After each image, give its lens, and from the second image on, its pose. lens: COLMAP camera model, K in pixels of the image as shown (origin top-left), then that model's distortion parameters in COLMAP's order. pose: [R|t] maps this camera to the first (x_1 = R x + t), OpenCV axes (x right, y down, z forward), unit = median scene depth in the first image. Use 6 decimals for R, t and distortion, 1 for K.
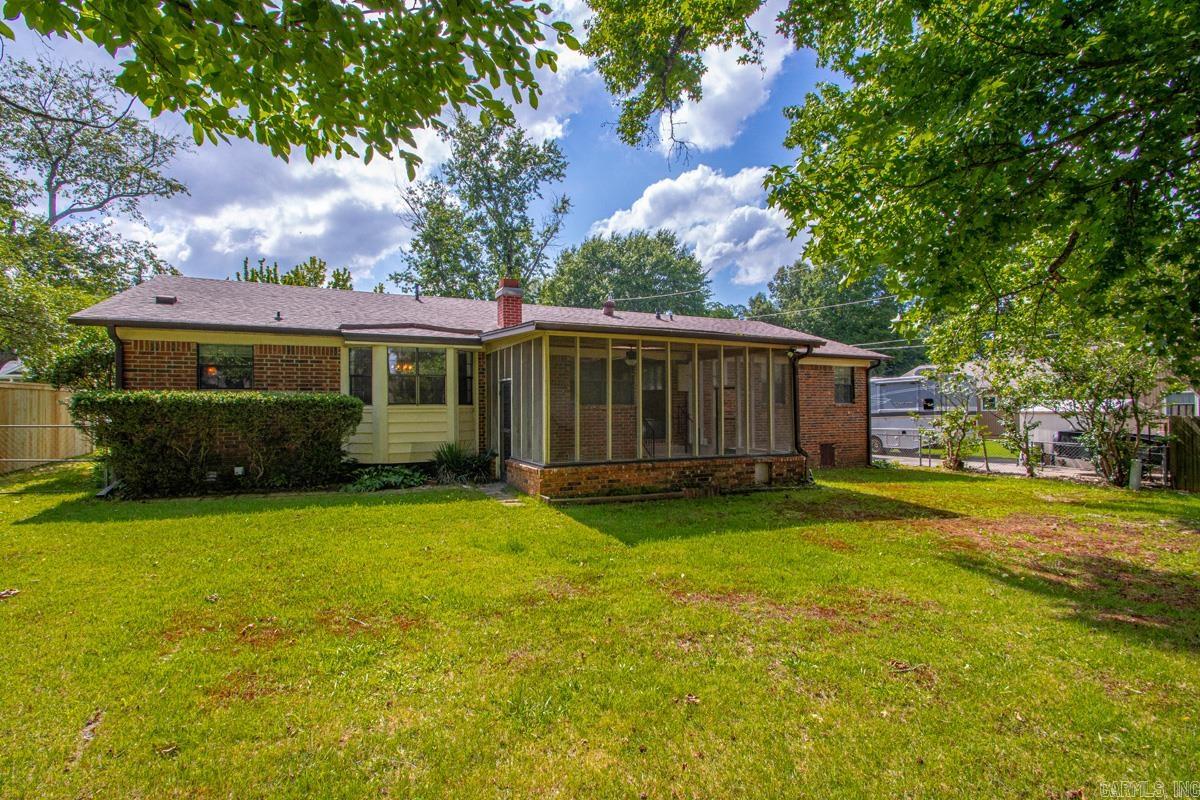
lens RADIAL K [[561.8, 0, 600.0], [0, 561.8, 400.0], [0, 0, 1]] dist [0.013450, -0.013906]
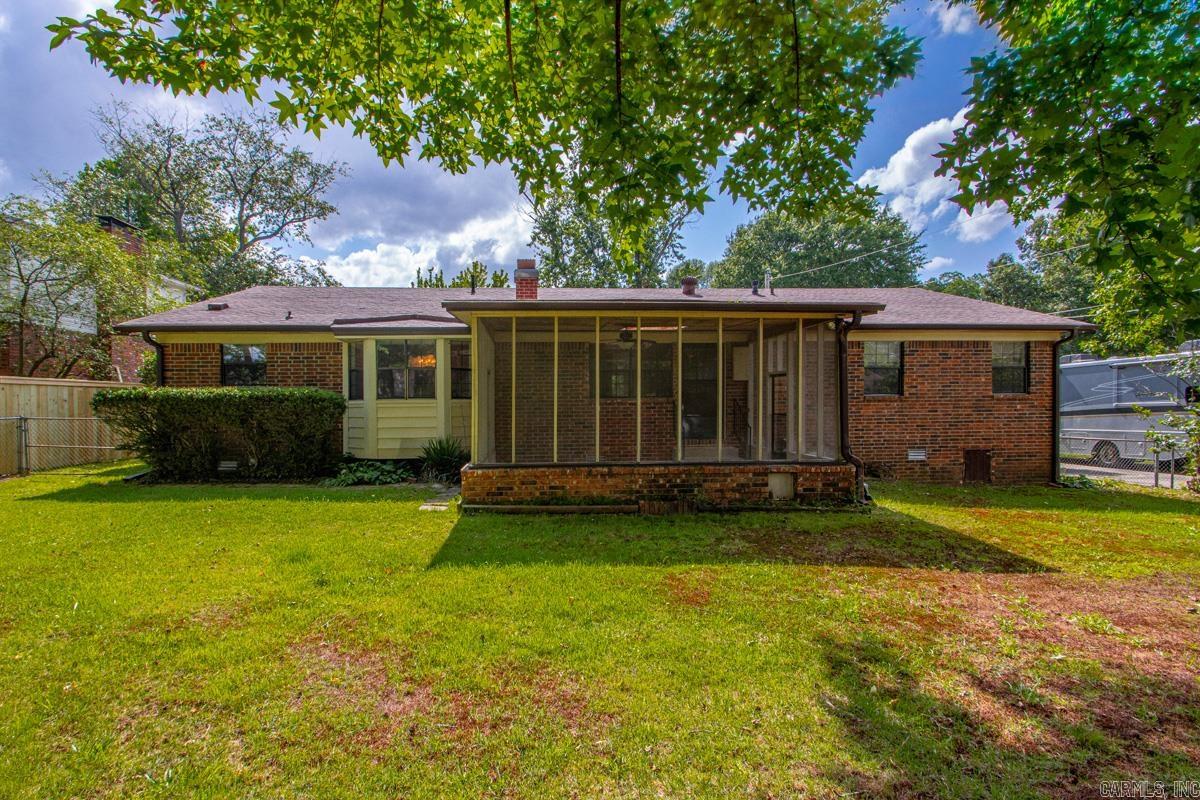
lens RADIAL K [[586.7, 0, 600.1], [0, 586.7, 416.3], [0, 0, 1]] dist [0.009481, -0.000487]
pose [[0.928518, 0.002630, -0.371279, 0.350023], [0.009410, 0.999487, 0.030611, 0.010183], [0.371169, -0.031917, 0.928017, 0.185115]]
